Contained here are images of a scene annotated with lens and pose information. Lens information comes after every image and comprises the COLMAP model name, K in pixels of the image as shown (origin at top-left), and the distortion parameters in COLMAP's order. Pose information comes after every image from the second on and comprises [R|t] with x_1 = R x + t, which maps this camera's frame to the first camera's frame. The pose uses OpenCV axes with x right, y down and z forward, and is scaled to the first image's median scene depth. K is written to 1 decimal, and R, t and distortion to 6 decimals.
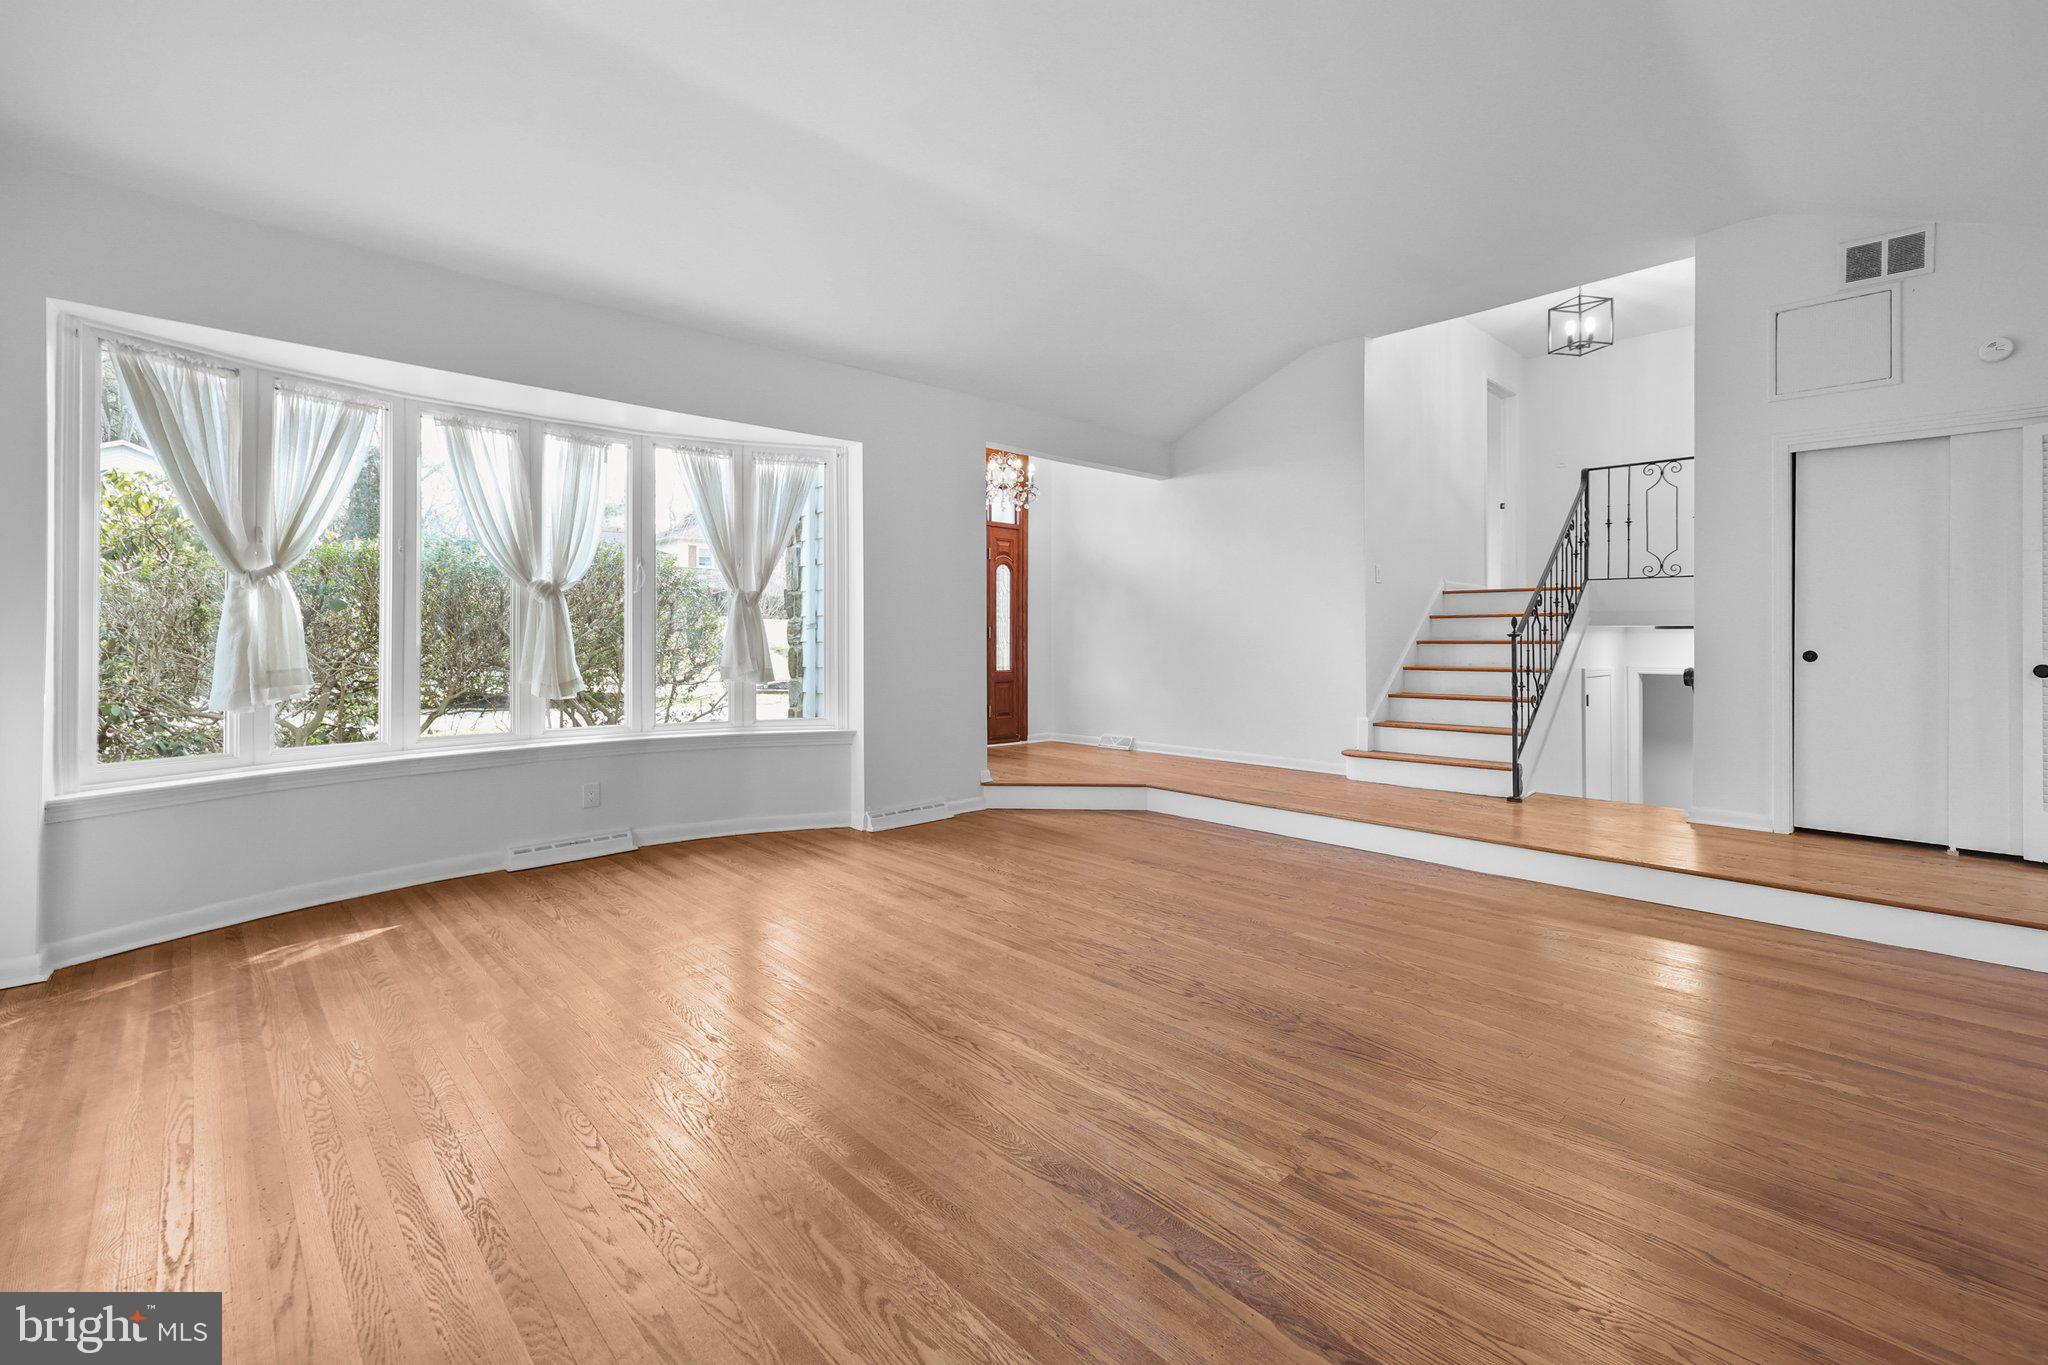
lens RADIAL K [[877.4, 0, 1050.3], [0, 877.4, 637.2], [0, 0, 1]] dist [0.001421, 0.000274]
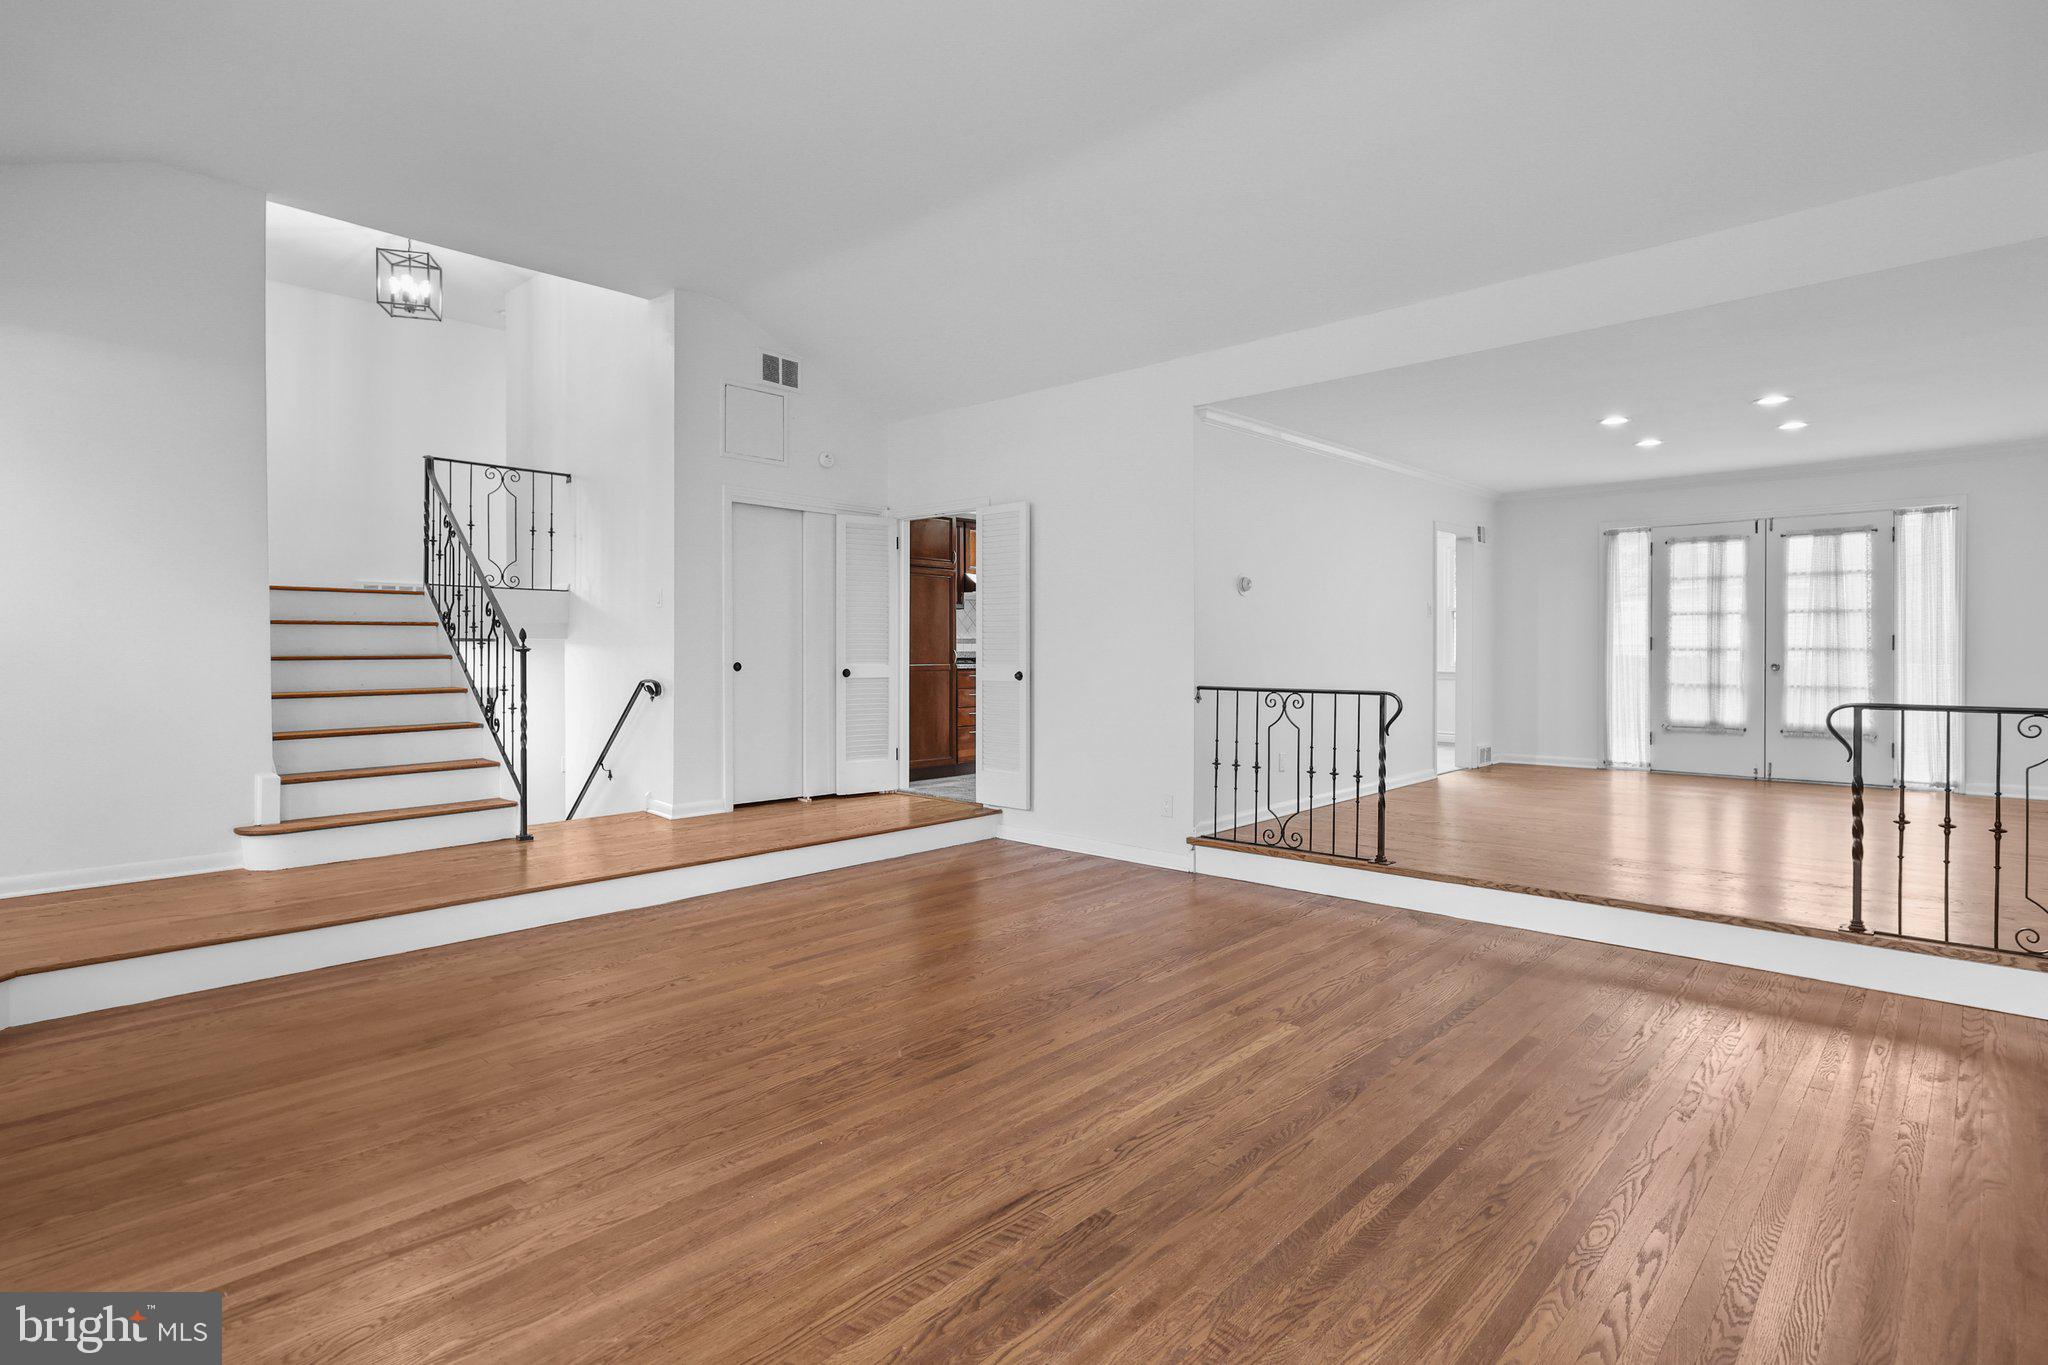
lens RADIAL K [[1028.4, 0, 1024.0], [0, 1028.4, 646.4], [0, 0, 1]] dist [0.000963, -0.000417]
pose [[-0.045389, 0.000127, 0.998969, -0.865678], [-0.001467, 0.999999, -0.000194, -0.009721], [-0.998968, -0.001474, -0.045389, 0.925865]]
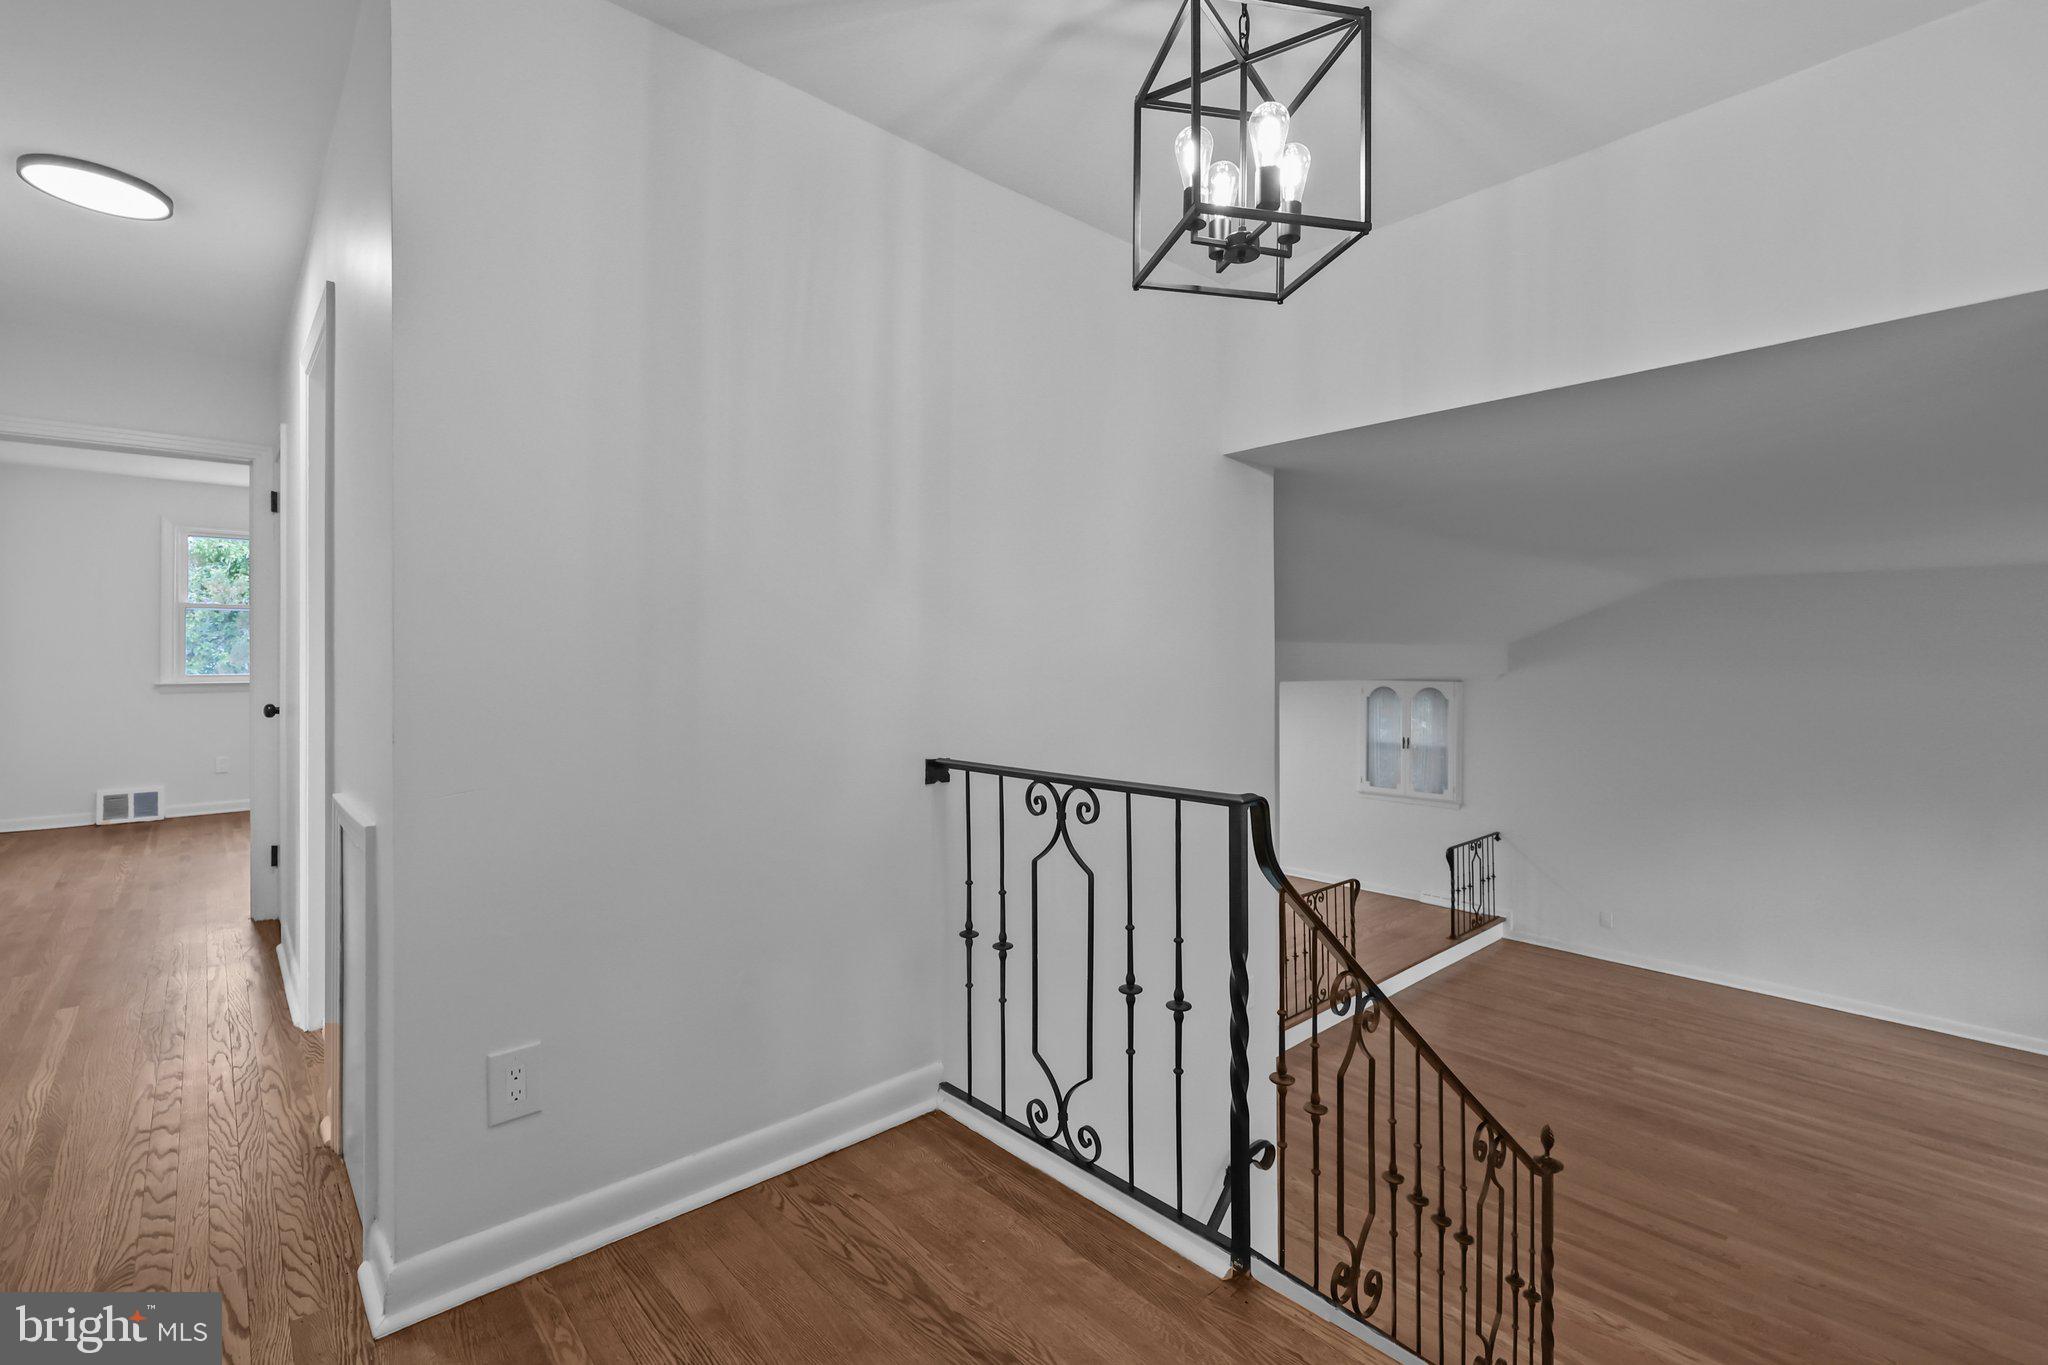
lens RADIAL K [[914.1, 0, 1026.2], [0, 914.1, 661.0], [0, 0, 1]] dist [-0.001148, -0.000374]
pose [[-0.999175, 0.001165, 0.040597, 1.328672], [0.001137, 0.999999, -0.000714, -0.463249], [-0.040597, -0.000667, -0.999175, 2.532189]]
